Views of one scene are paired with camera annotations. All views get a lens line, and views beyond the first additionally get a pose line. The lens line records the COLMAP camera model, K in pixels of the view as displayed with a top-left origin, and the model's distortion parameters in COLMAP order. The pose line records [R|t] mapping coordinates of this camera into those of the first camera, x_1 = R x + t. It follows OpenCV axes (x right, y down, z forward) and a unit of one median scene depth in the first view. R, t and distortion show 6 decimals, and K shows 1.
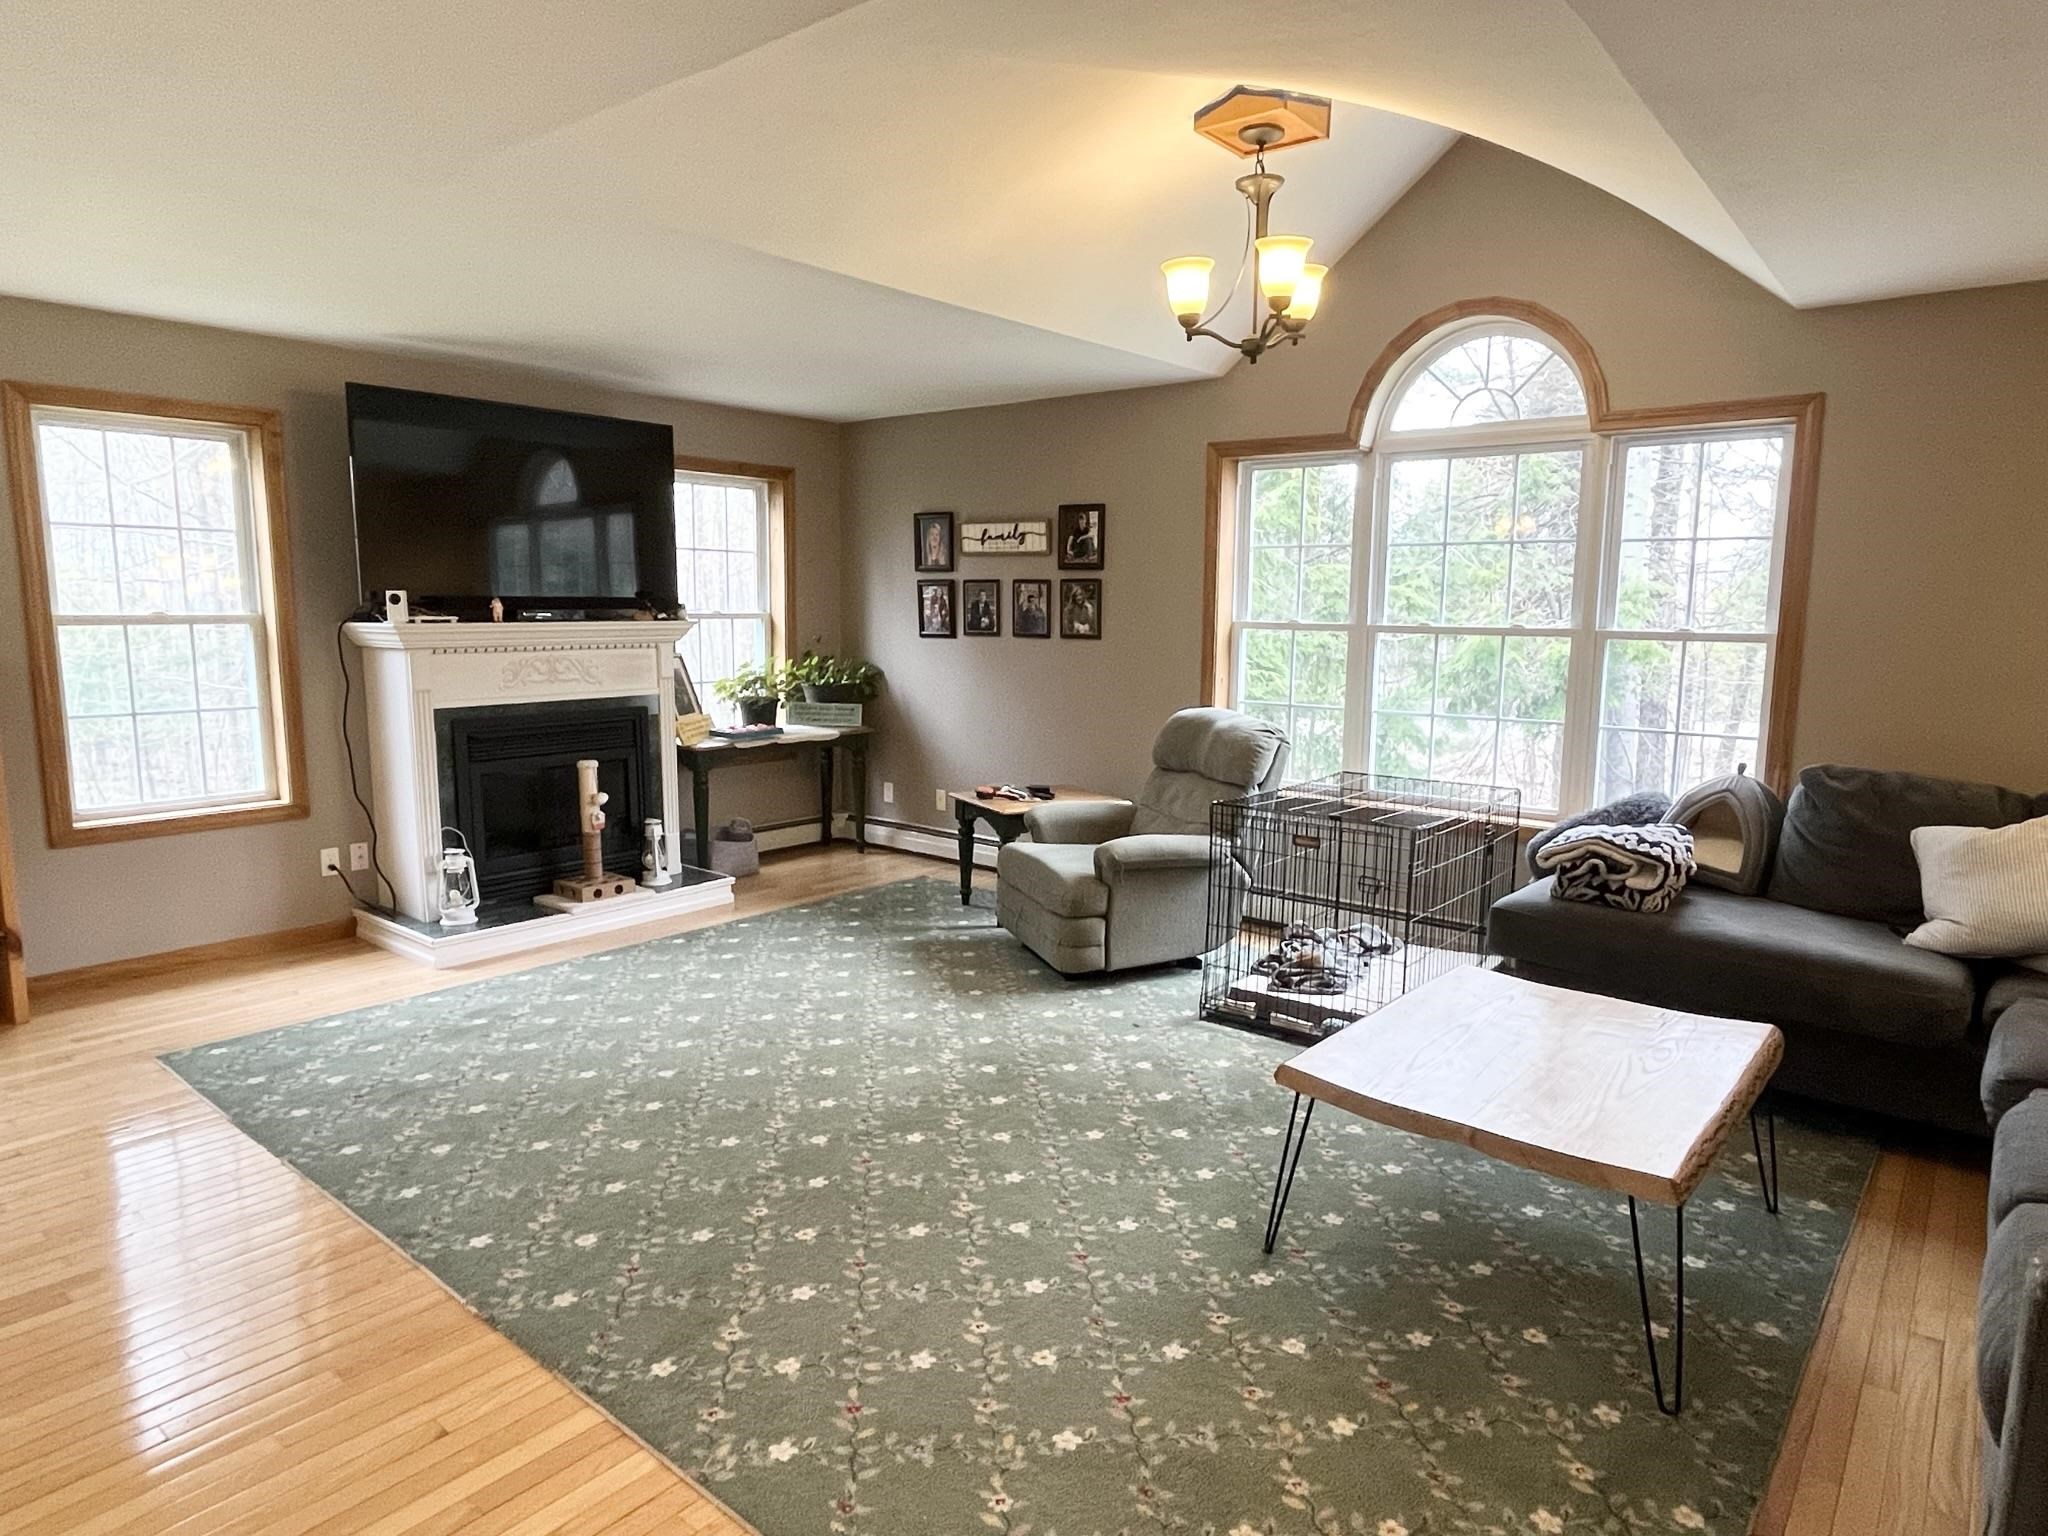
lens RADIAL K [[1213.7, 0, 1032.1], [0, 1213.7, 771.3], [0, 0, 1]] dist [0.004214, 0.001575]
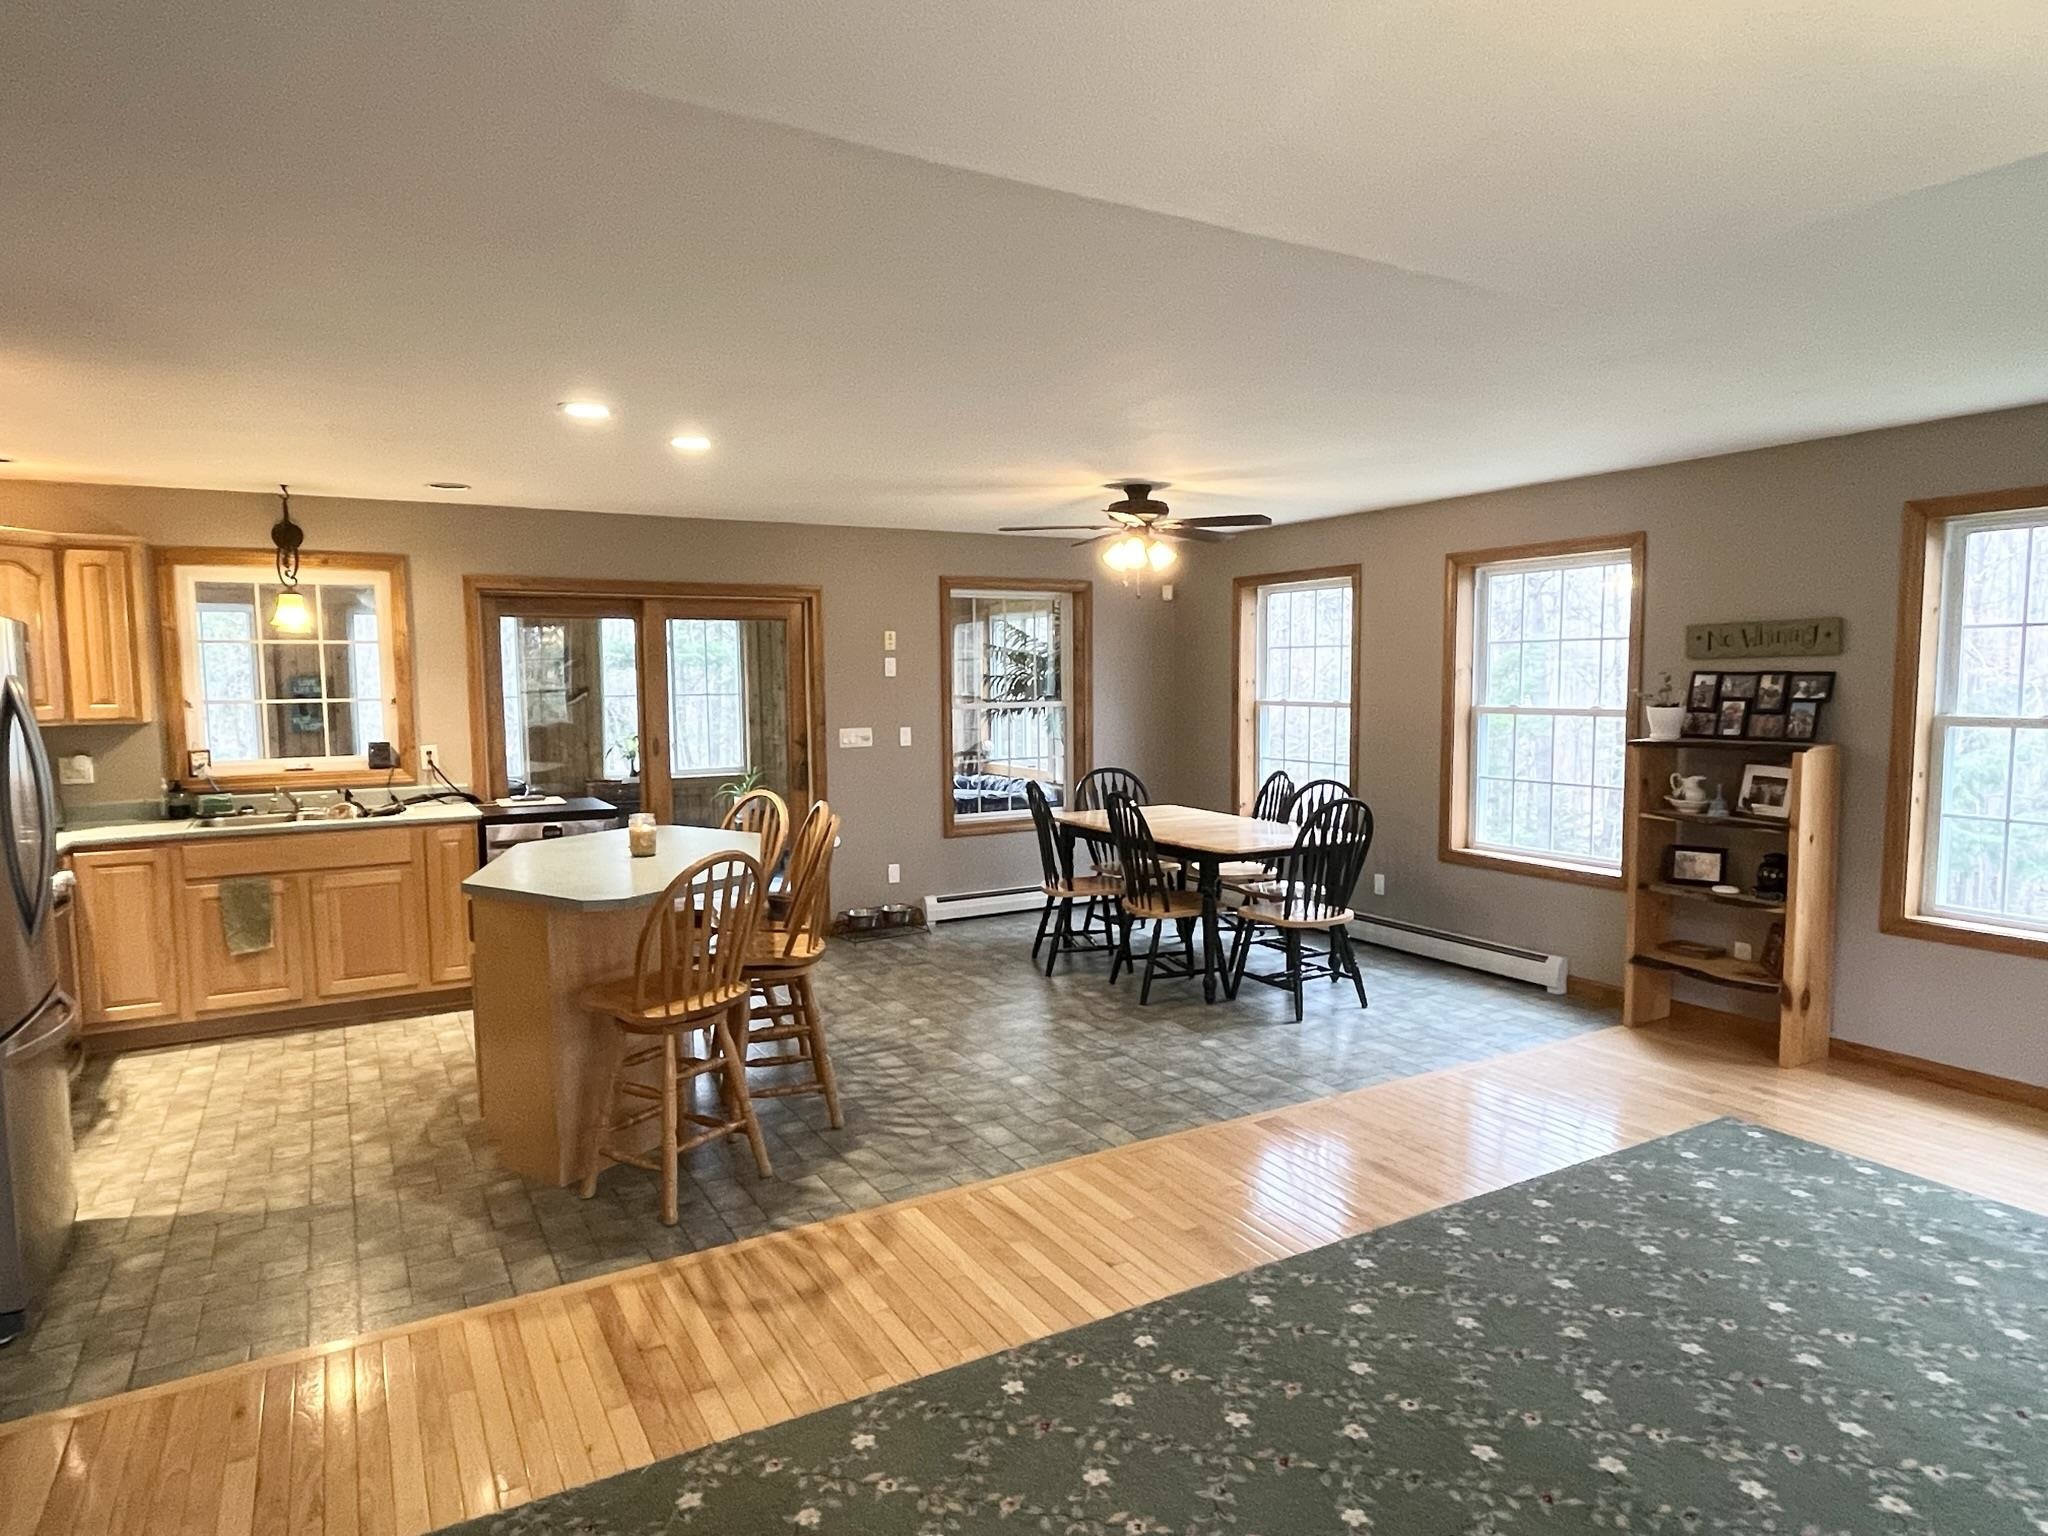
lens RADIAL K [[1213.7, 0, 1031.7], [0, 1213.7, 774.0], [0, 0, 1]] dist [0.004214, 0.001575]
pose [[-0.356426, 0.069416, -0.931742, 0.509003], [-0.124434, 0.984826, 0.120971, -0.125042], [0.926001, 0.159058, -0.342379, 0.741779]]
